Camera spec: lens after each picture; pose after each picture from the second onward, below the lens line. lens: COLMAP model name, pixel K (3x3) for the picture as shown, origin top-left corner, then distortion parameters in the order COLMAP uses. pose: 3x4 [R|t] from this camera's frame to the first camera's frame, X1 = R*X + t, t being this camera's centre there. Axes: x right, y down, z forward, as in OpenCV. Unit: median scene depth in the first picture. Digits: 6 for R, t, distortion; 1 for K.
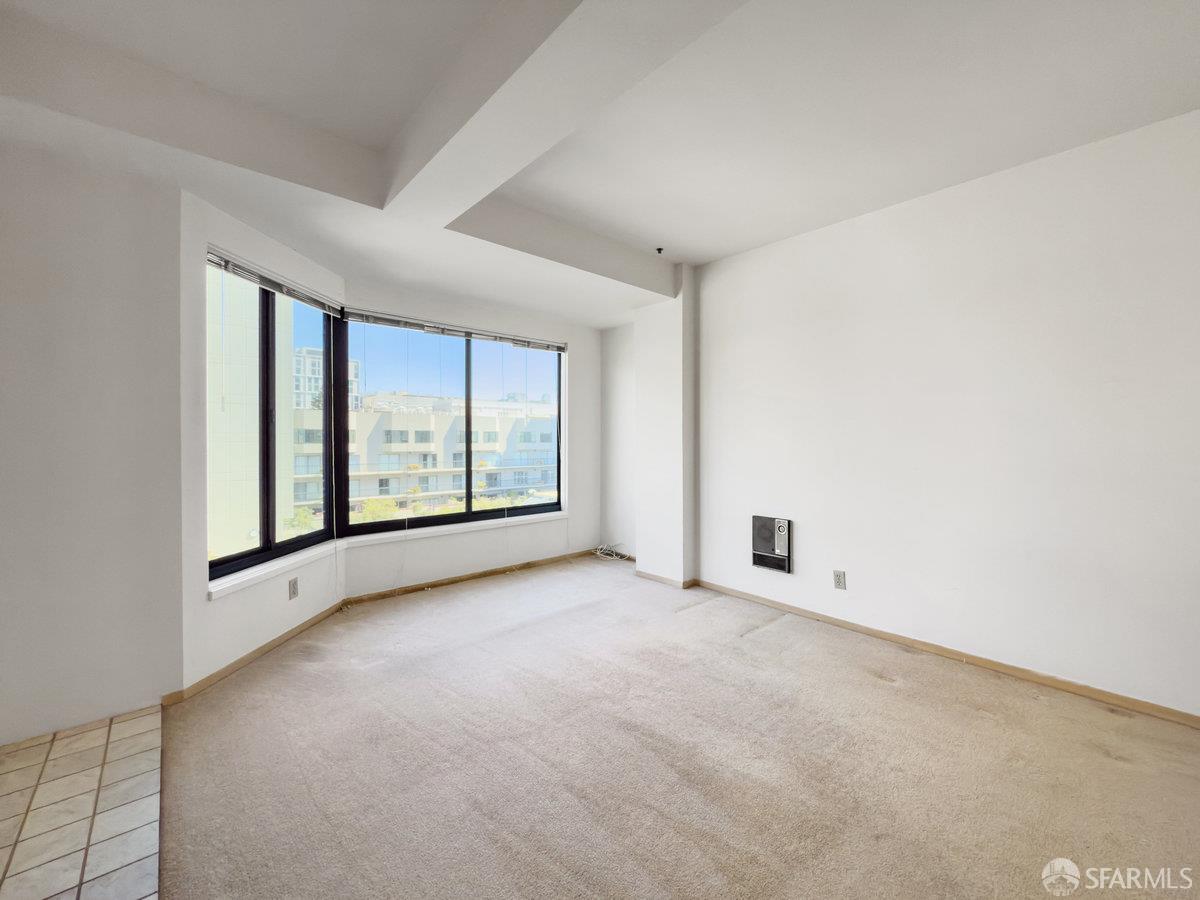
lens RADIAL K [[487.3, 0, 601.4], [0, 487.3, 440.7], [0, 0, 1]] dist [0.006543, -0.001825]
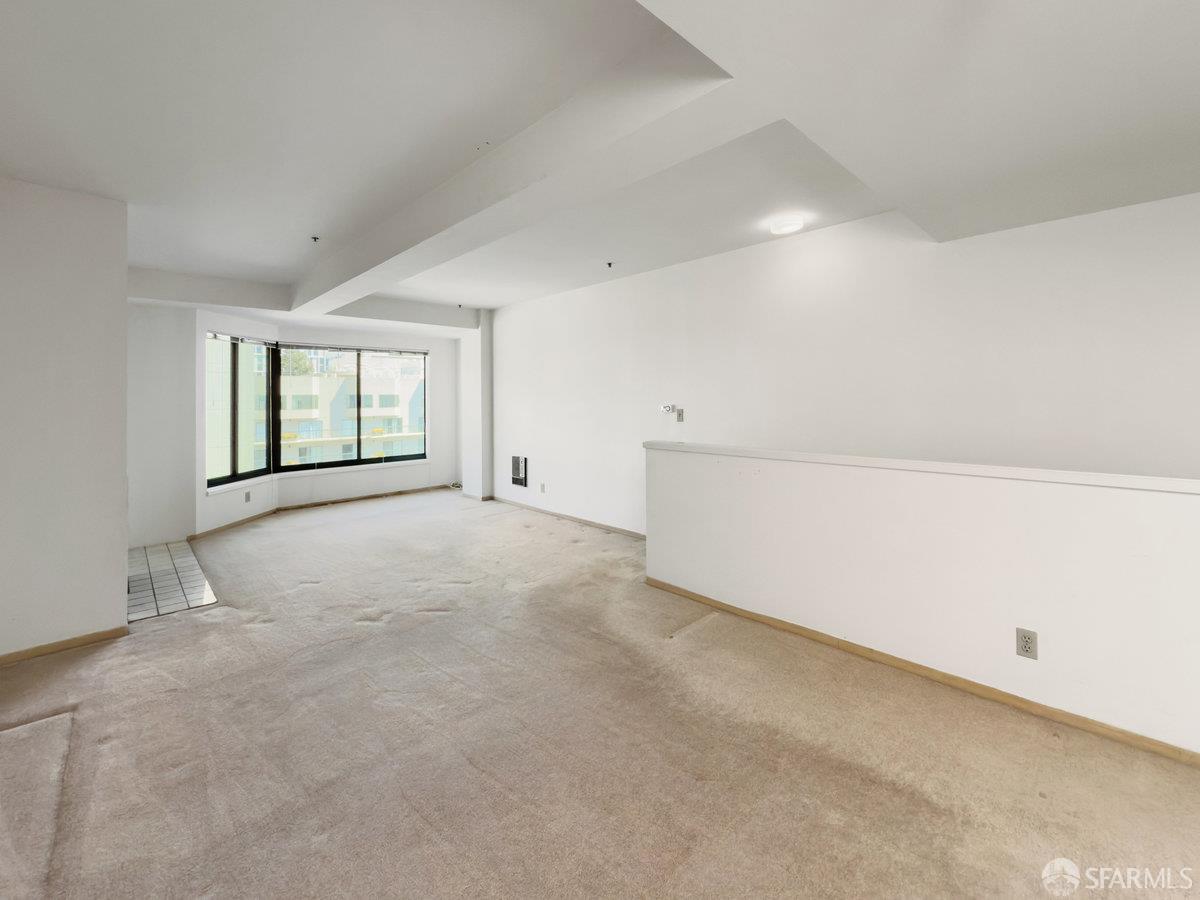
lens RADIAL K [[517.7, 0, 596.5], [0, 517.7, 382.3], [0, 0, 1]] dist [0.006816, -0.000786]
pose [[0.999665, -0.016378, 0.020042, 0.557722], [0.017054, 0.999275, -0.034045, -0.042399], [-0.019470, 0.034375, 0.999219, -0.854123]]
